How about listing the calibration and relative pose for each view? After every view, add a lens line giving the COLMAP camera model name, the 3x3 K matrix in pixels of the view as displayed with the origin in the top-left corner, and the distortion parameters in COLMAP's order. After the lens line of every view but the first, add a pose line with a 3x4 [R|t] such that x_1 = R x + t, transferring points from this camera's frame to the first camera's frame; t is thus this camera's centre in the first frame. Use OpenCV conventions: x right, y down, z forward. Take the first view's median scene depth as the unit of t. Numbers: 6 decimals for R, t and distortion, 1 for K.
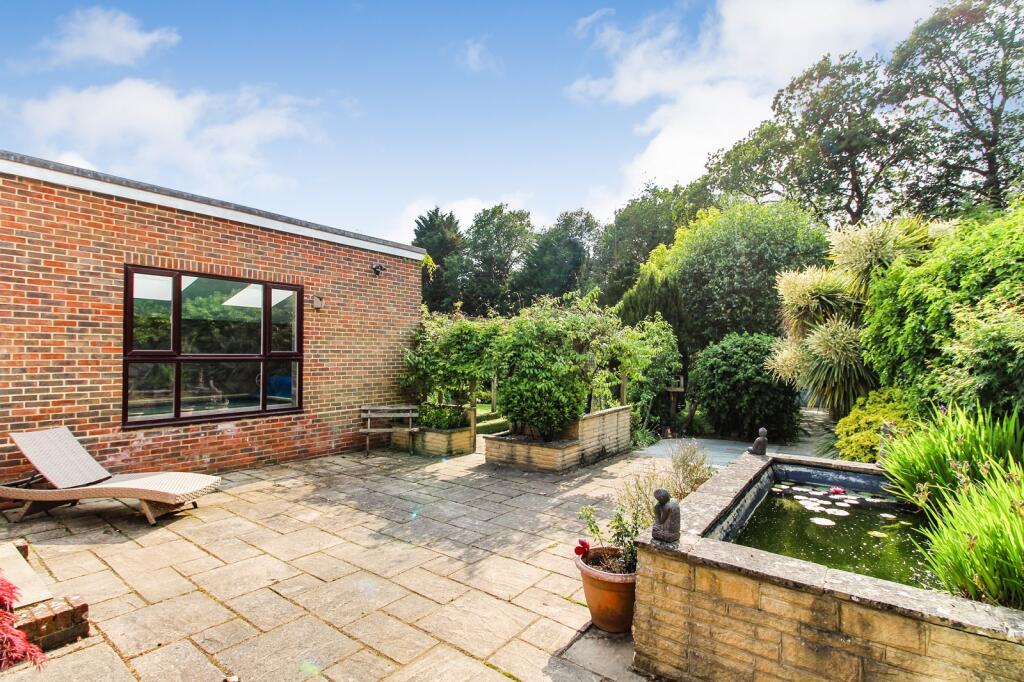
lens RADIAL K [[482.2, 0, 510.1], [0, 482.2, 338.2], [0, 0, 1]] dist [0.002786, -0.000344]
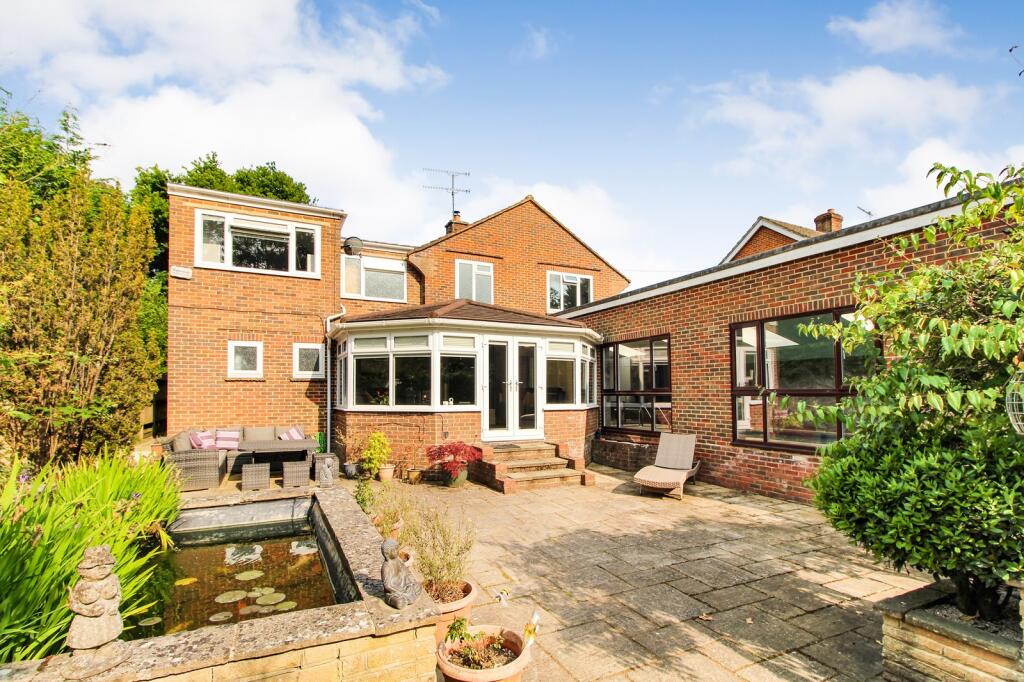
lens RADIAL K [[482.2, 0, 510.7], [0, 482.2, 347.3], [0, 0, 1]] dist [0.002786, -0.000344]
pose [[-0.461268, -0.093301, -0.882342, 0.710918], [0.026186, 0.992591, -0.118648, 0.060258], [0.886874, -0.077833, -0.455407, 1.063578]]
